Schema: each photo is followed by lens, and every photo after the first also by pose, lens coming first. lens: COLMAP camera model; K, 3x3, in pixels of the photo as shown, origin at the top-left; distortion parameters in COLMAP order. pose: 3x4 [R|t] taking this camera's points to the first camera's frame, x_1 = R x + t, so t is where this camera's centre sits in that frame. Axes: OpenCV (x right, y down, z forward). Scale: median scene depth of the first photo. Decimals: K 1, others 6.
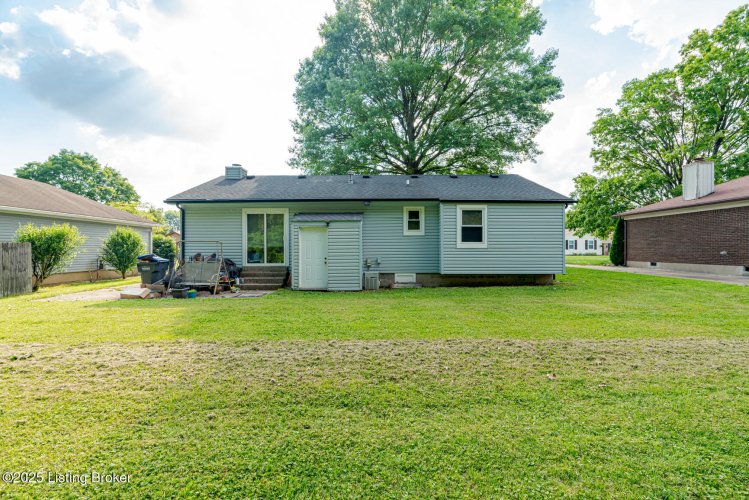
lens RADIAL K [[340.9, 0, 373.6], [0, 340.9, 263.4], [0, 0, 1]] dist [-0.021721, -0.000340]
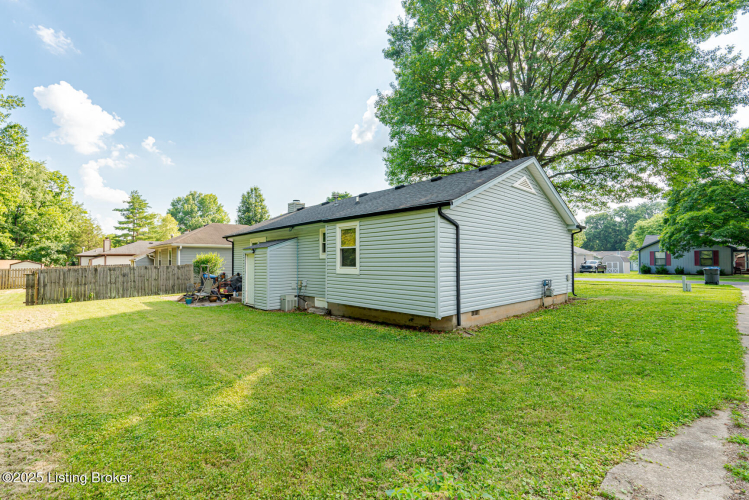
lens RADIAL K [[334.4, 0, 380.0], [0, 334.4, 247.2], [0, 0, 1]] dist [-0.001470, -0.000426]
pose [[0.695331, -0.031732, -0.717989, 0.934630], [-0.014119, 0.998229, -0.057791, -0.063956], [0.718551, 0.050321, 0.693651, 0.485824]]
